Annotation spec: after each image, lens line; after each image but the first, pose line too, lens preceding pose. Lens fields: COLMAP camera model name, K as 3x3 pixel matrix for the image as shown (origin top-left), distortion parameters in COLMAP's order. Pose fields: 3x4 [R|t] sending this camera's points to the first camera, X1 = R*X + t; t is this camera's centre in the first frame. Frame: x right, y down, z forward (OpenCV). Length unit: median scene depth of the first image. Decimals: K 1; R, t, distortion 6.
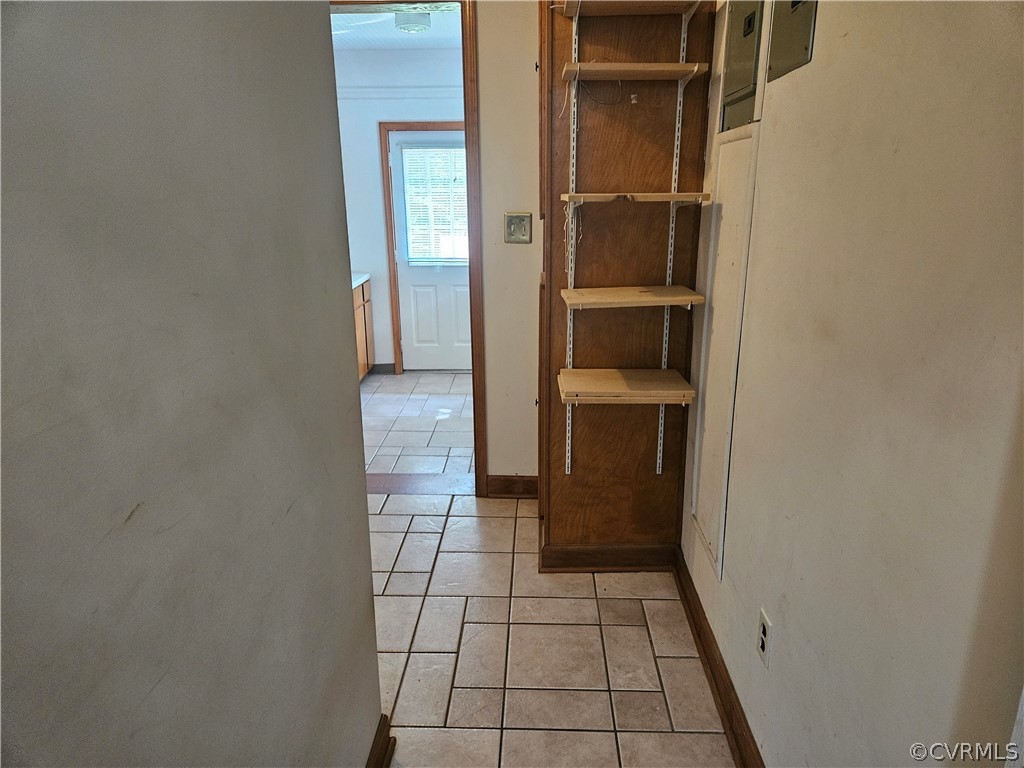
lens RADIAL K [[686.1, 0, 505.4], [0, 686.1, 383.0], [0, 0, 1]] dist [0.081197, -0.070706]
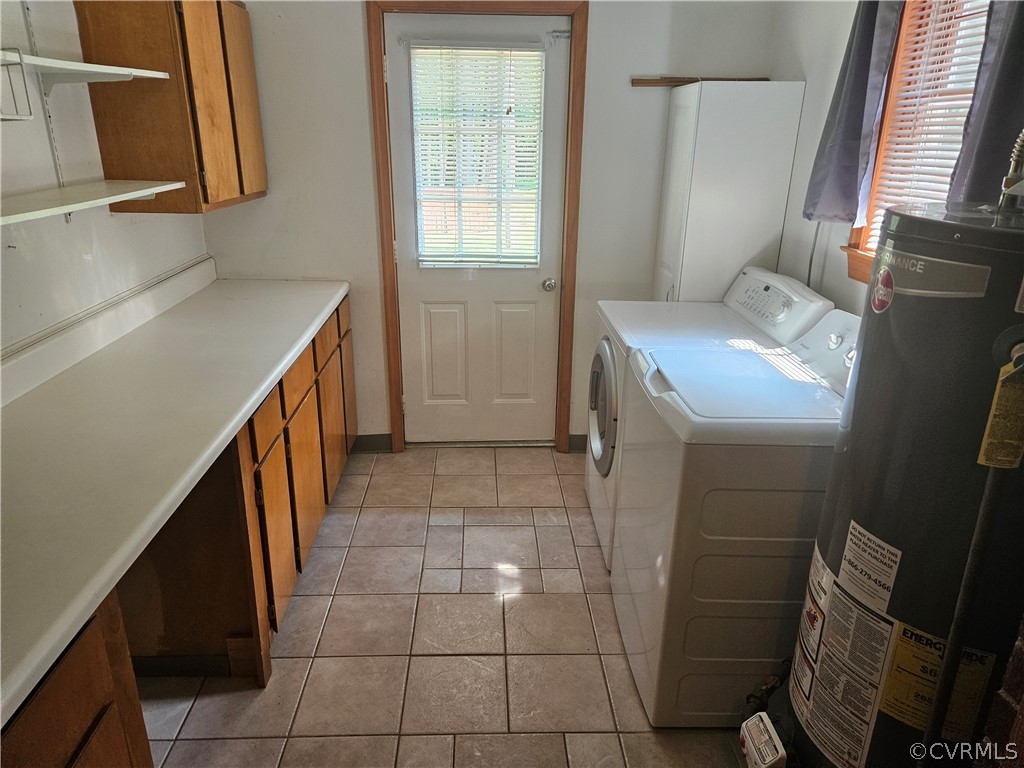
lens RADIAL K [[686.1, 0, 505.4], [0, 686.1, 383.0], [0, 0, 1]] dist [0.081197, -0.070706]
pose [[0.997160, -0.000091, 0.075311, -0.112612], [-0.006598, 0.996048, 0.088571, -0.128172], [-0.075022, -0.088817, 0.993219, 0.432219]]
